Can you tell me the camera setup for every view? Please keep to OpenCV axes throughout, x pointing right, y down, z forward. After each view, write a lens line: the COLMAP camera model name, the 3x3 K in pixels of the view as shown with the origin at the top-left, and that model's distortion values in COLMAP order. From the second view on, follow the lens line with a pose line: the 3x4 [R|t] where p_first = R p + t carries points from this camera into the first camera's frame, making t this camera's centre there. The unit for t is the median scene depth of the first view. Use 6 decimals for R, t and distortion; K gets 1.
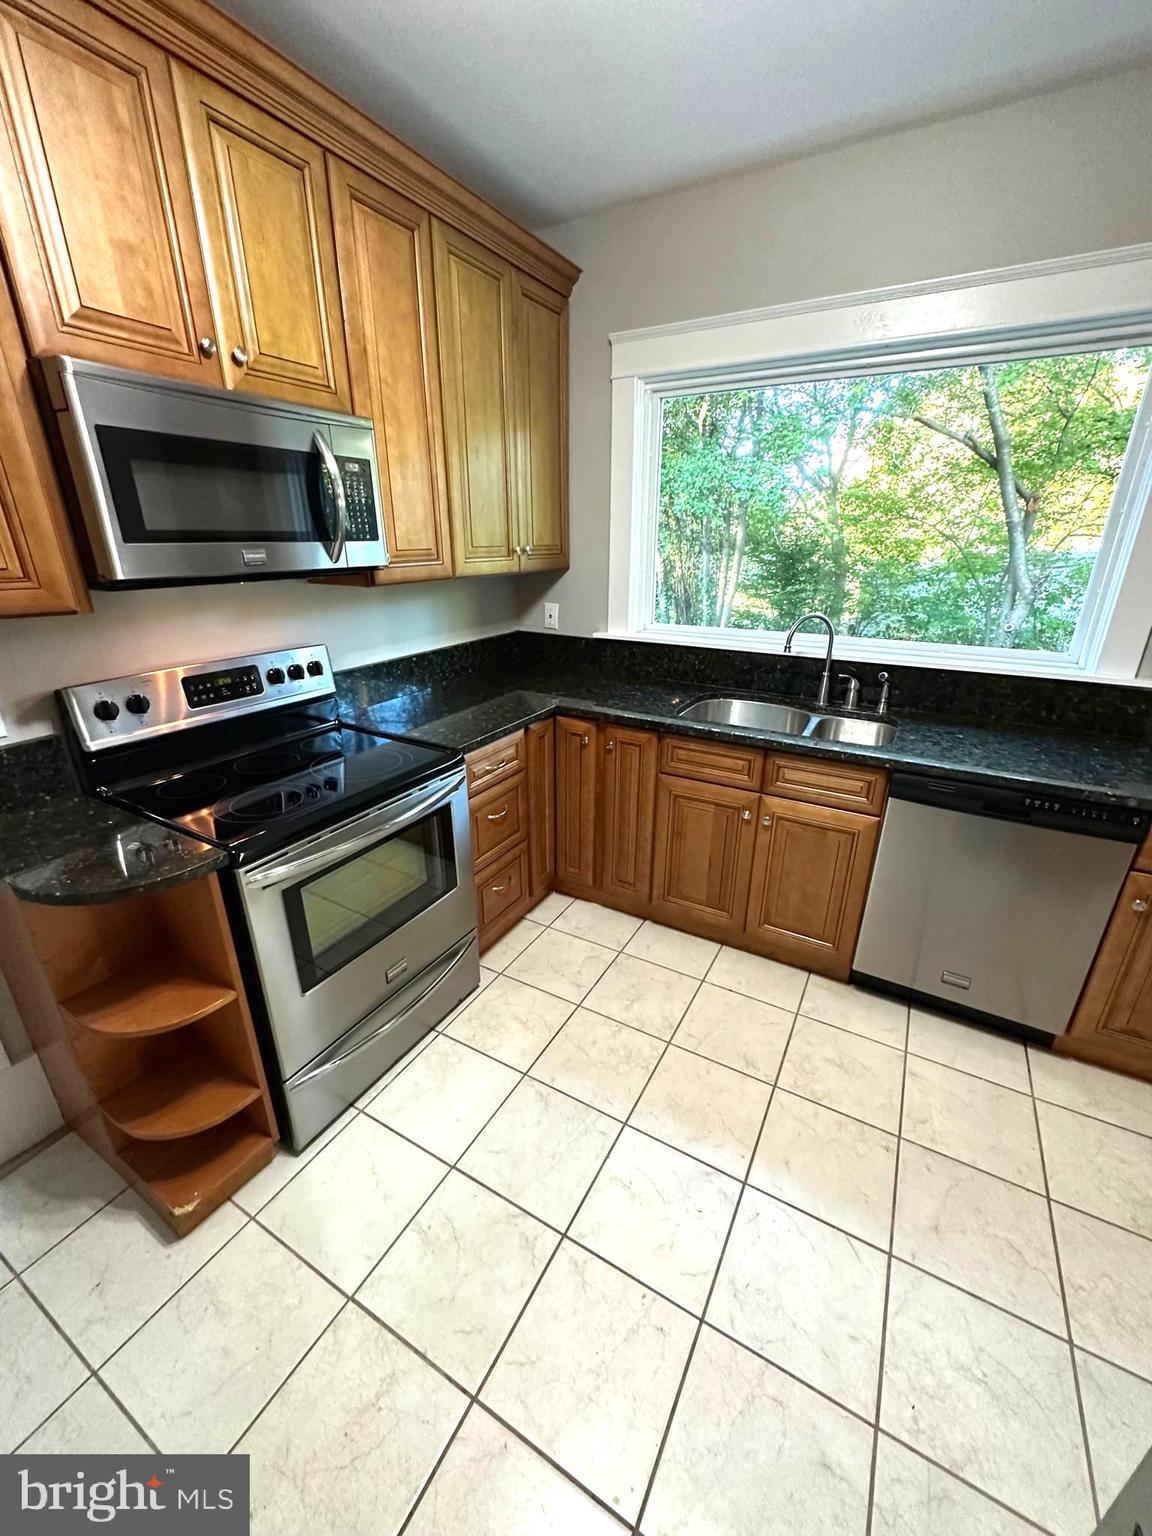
lens RADIAL K [[612.8, 0, 575.8], [0, 612.8, 767.4], [0, 0, 1]] dist [-0.001858, 0.000001]
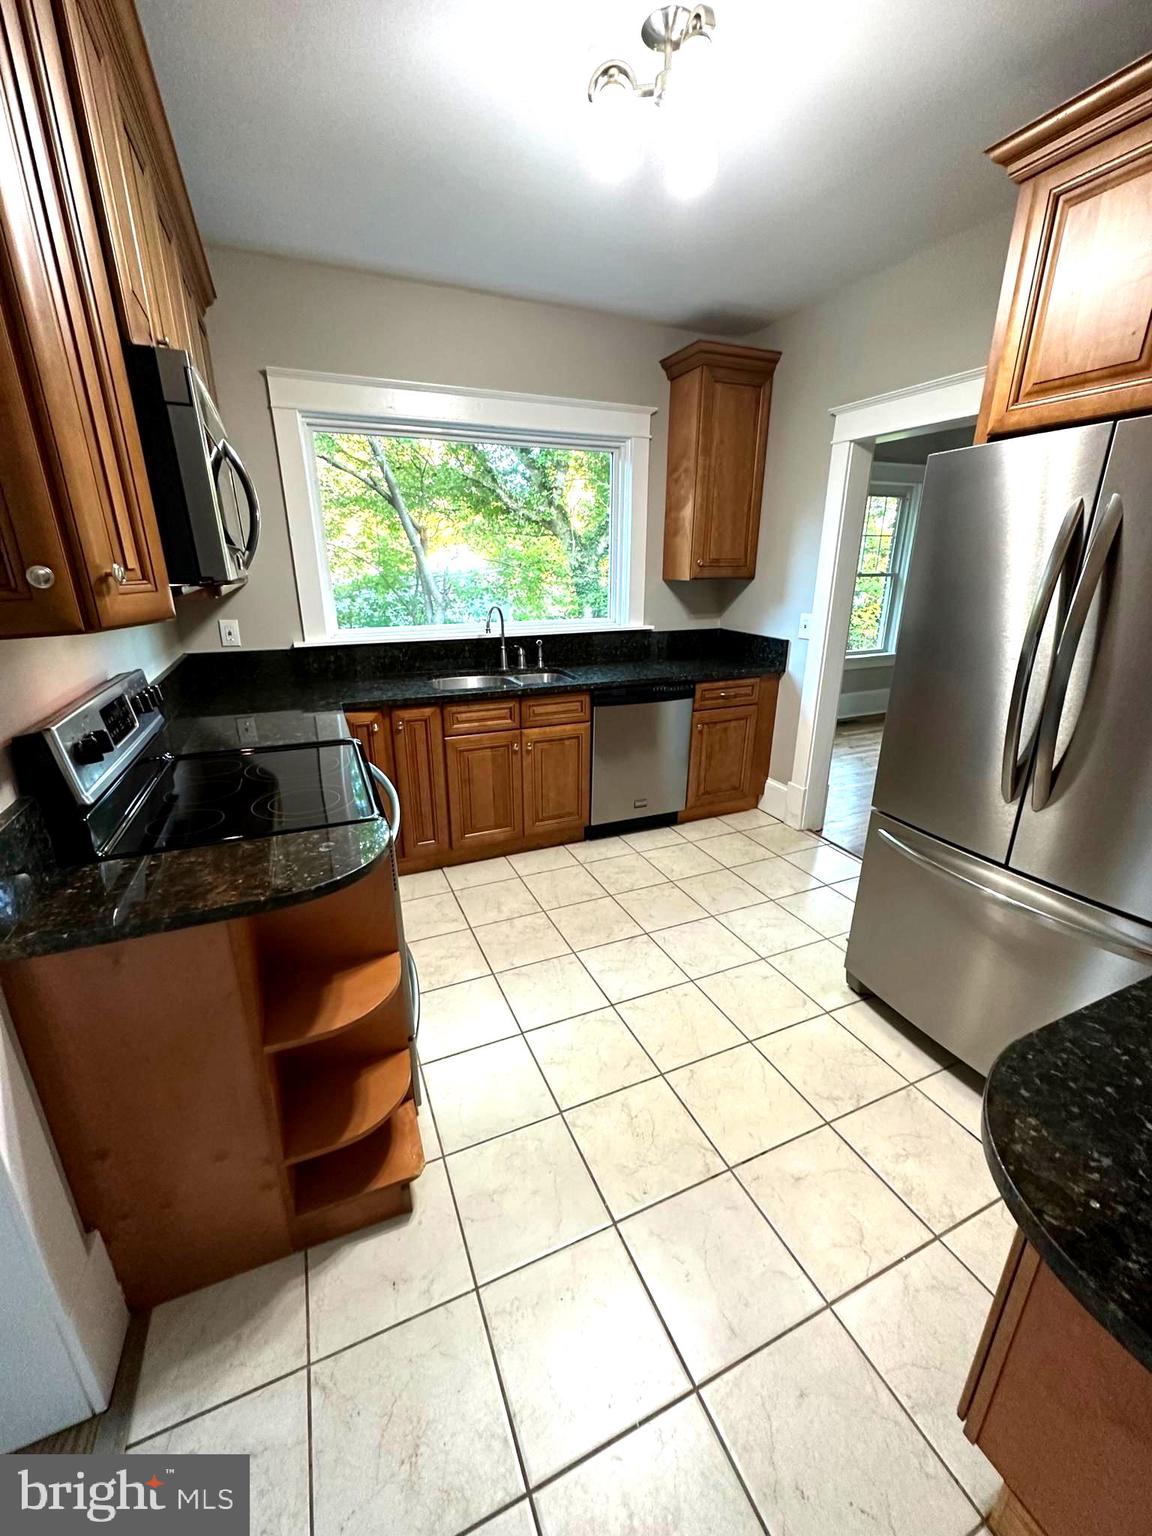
lens RADIAL K [[612.8, 0, 579.2], [0, 612.8, 765.9], [0, 0, 1]] dist [-0.001858, 0.000001]
pose [[0.593408, -0.257578, 0.762575, -0.705429], [0.286987, 0.952854, 0.098526, 0.021675], [-0.752001, 0.160383, 0.639352, 0.002770]]
